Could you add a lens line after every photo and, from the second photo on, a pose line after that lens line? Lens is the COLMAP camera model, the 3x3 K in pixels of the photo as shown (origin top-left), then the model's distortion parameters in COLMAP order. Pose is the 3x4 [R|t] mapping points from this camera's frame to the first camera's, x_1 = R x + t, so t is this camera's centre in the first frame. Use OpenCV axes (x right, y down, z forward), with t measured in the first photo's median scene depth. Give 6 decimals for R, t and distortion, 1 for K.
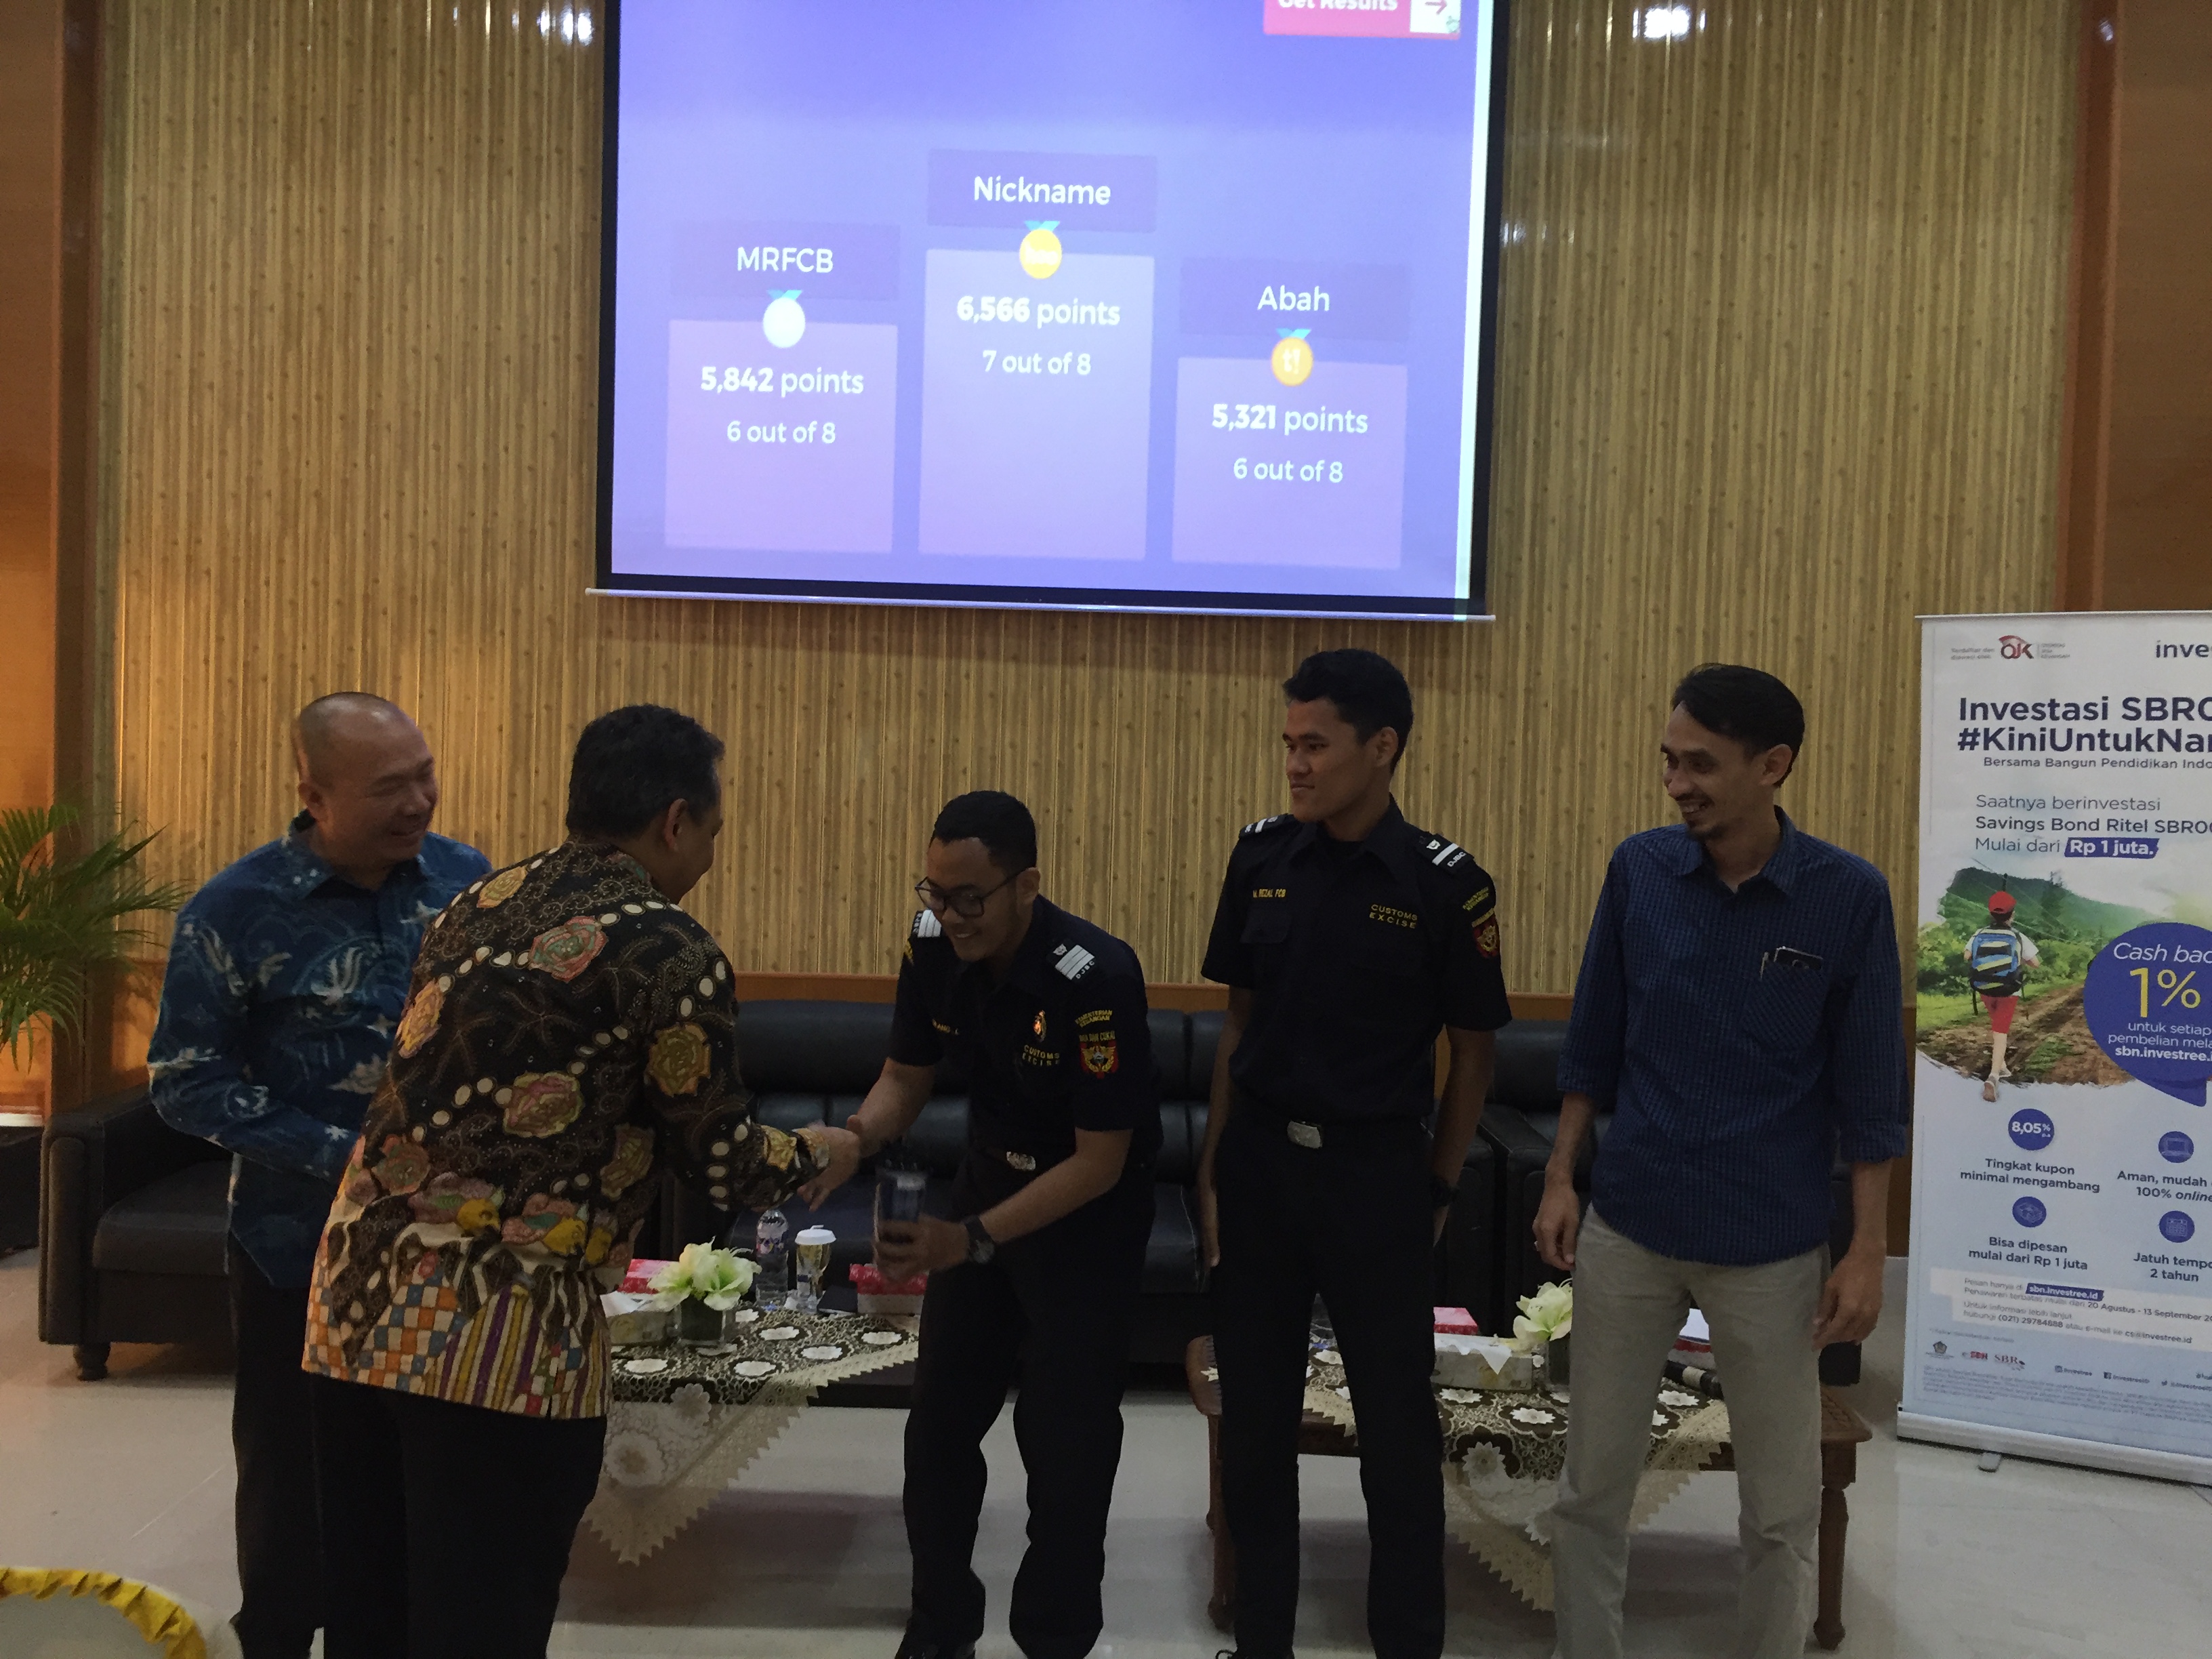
lens RADIAL K [[1888.6, 0, 1110.3], [0, 1888.6, 820.5], [0, 0, 1]] dist [0.071977, -0.104505]
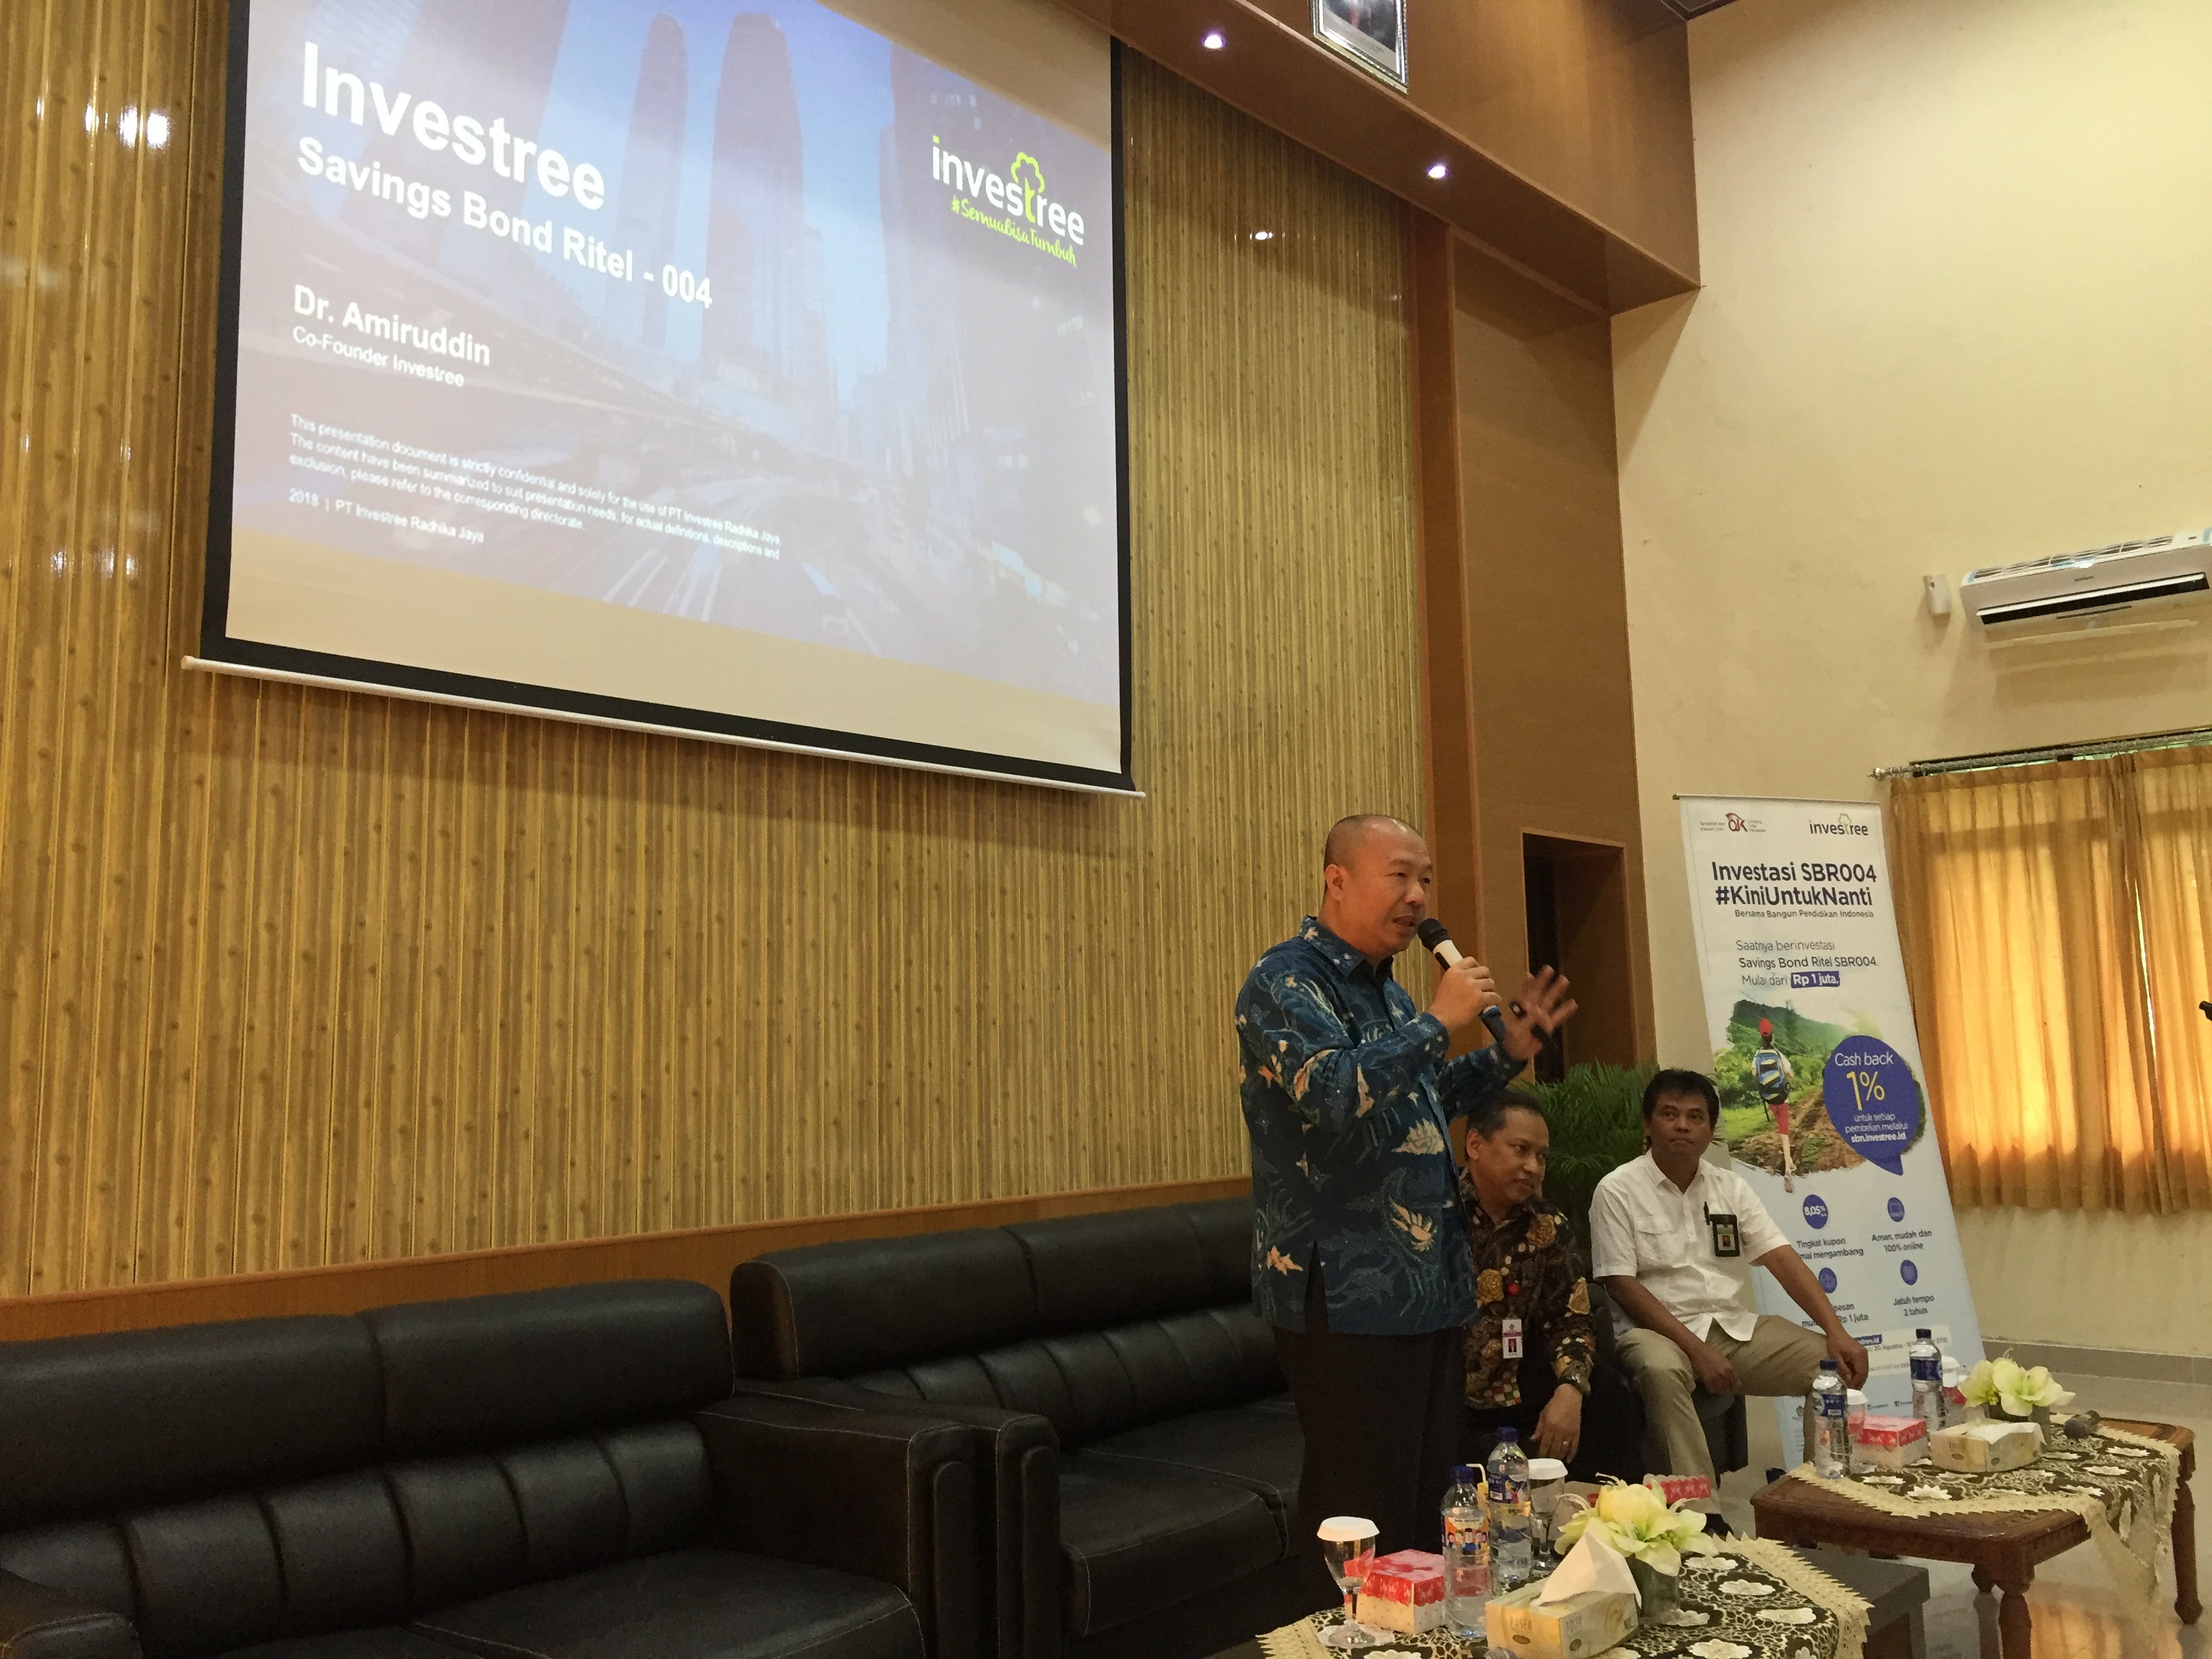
lens RADIAL K [[1901.9, 0, 1105.2], [0, 1901.9, 817.6], [0, 0, 1]] dist [0.065864, -0.077421]
pose [[0.662070, 0.053074, 0.747560, -0.716769], [0.062555, 0.990095, -0.125694, 0.036713], [-0.746827, 0.129981, 0.652192, 0.485797]]
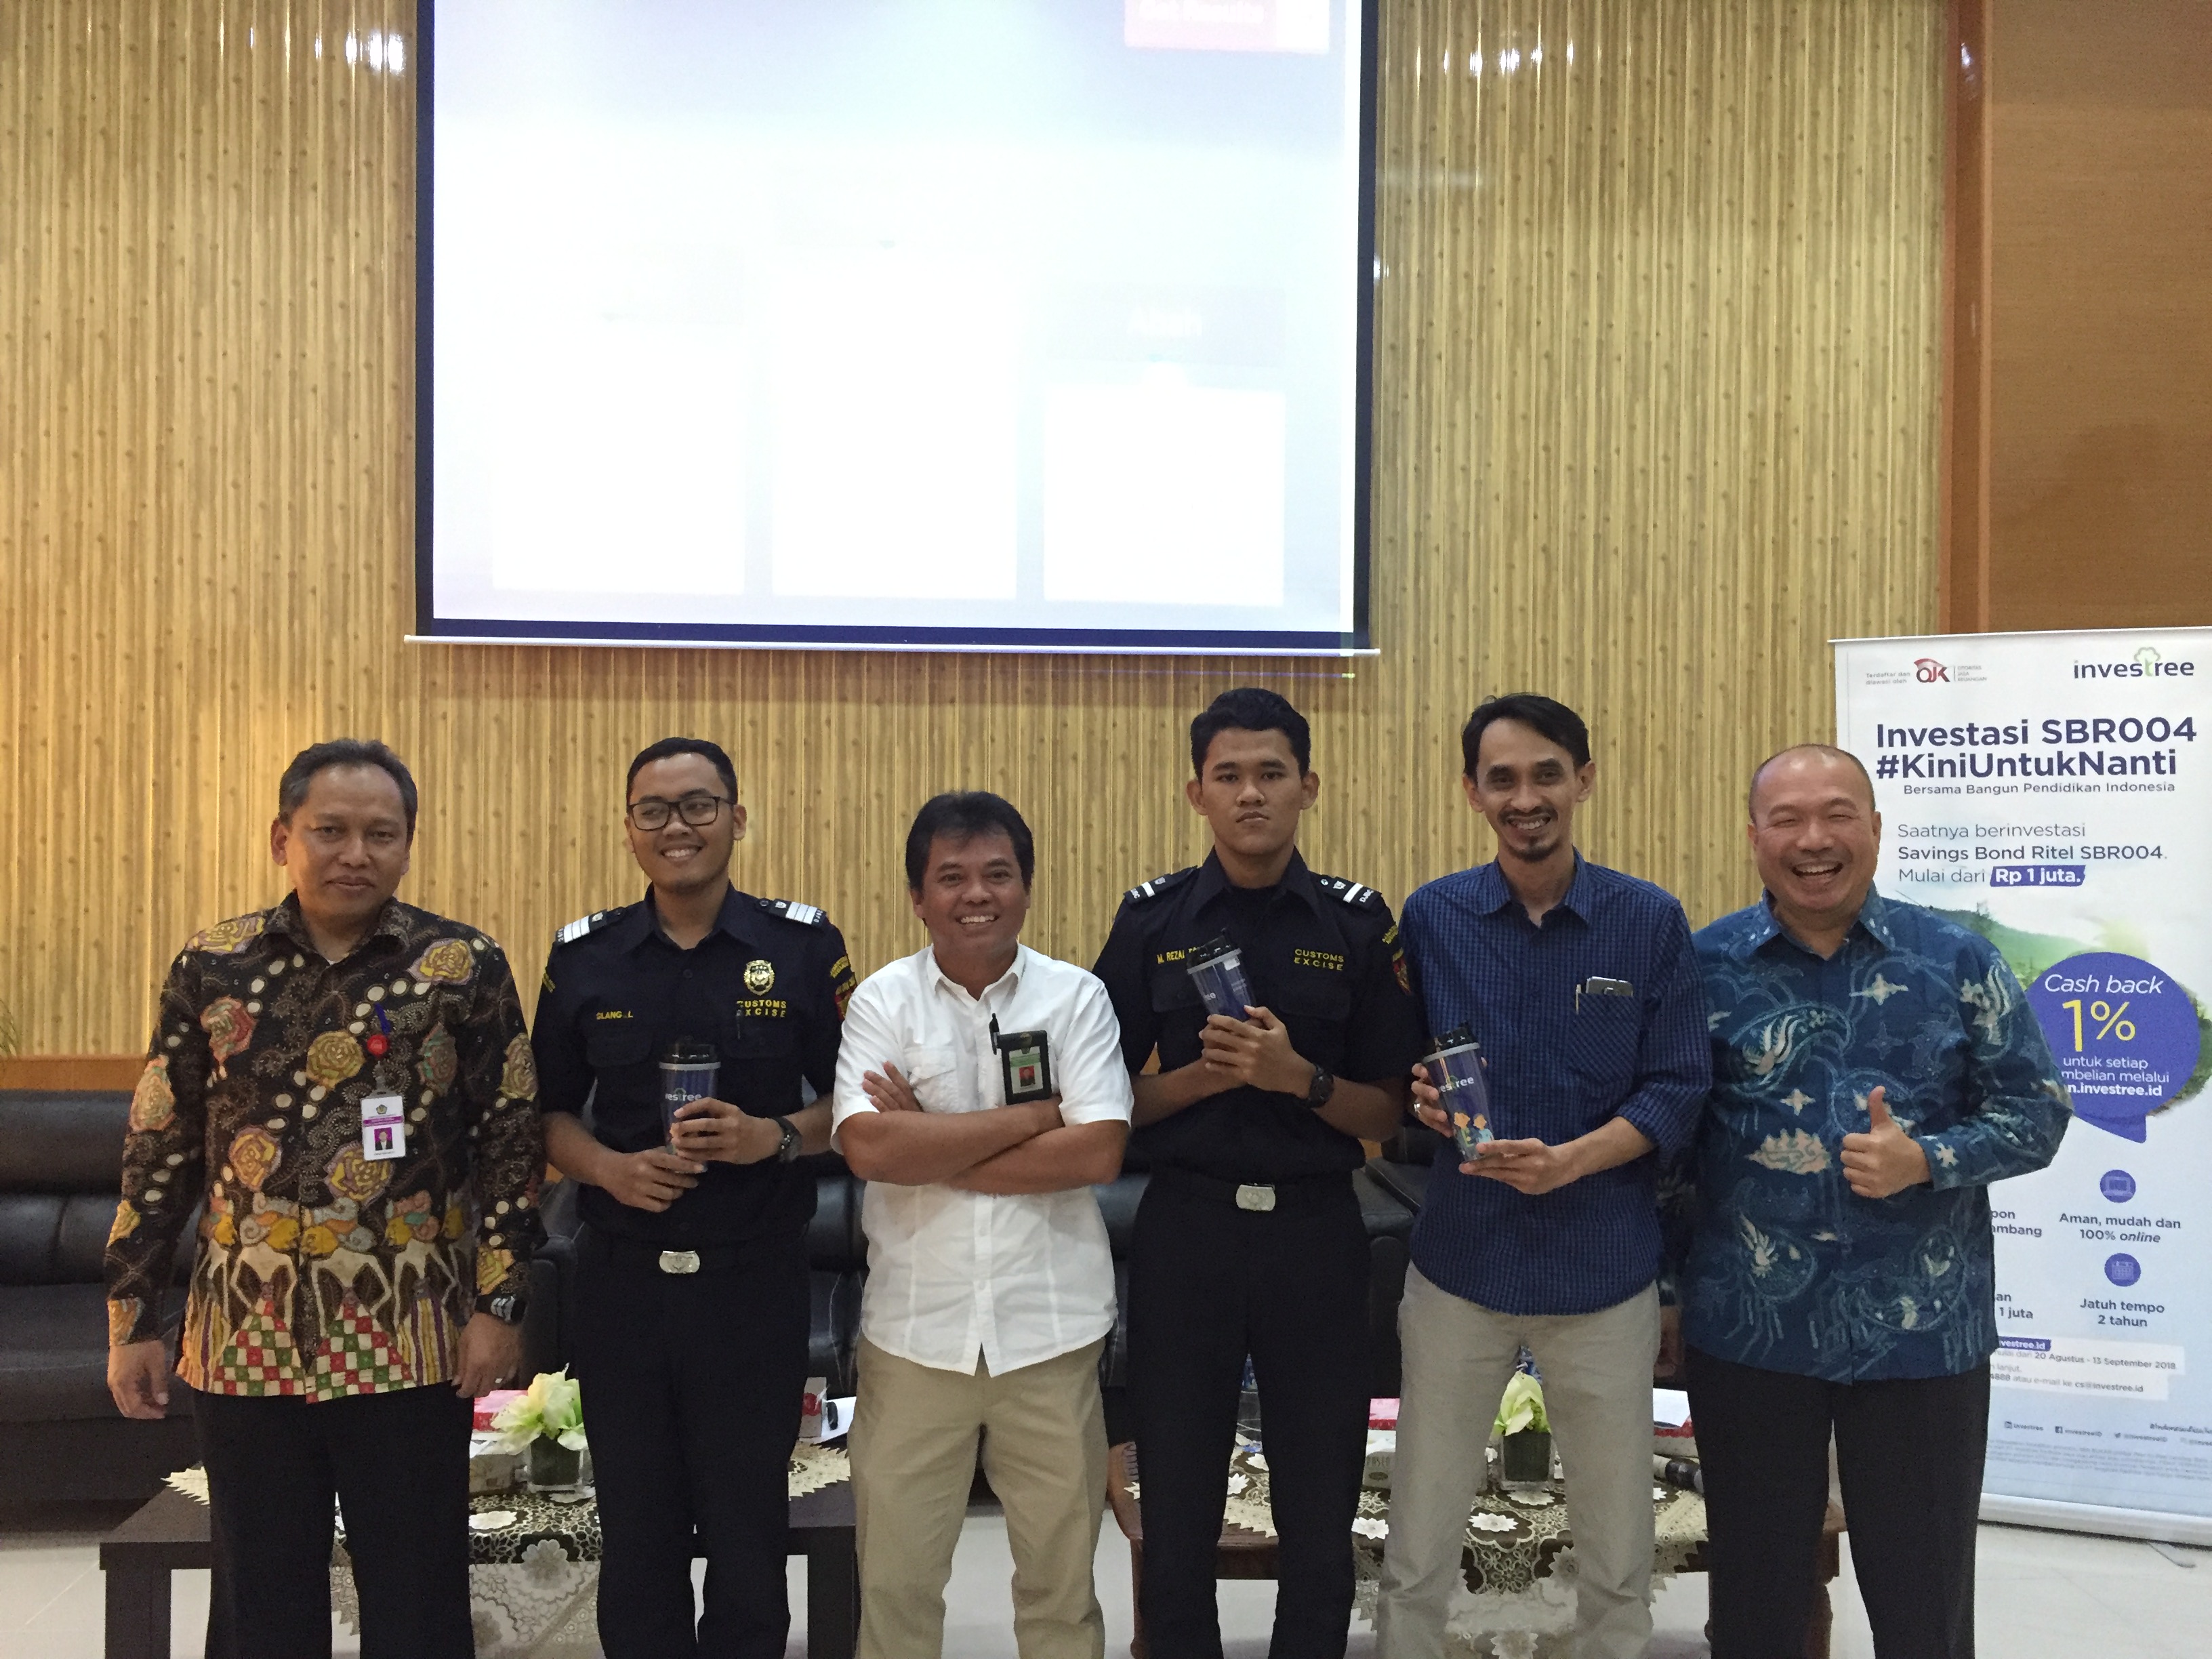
lens RADIAL K [[1902.4, 0, 1108.4], [0, 1902.4, 816.1], [0, 0, 1]] dist [0.068906, -0.101358]
pose [[0.996427, -0.025235, 0.080605, -0.019563], [0.027189, 0.999360, -0.023236, -0.005941], [-0.079967, 0.025345, 0.996475, 0.067569]]
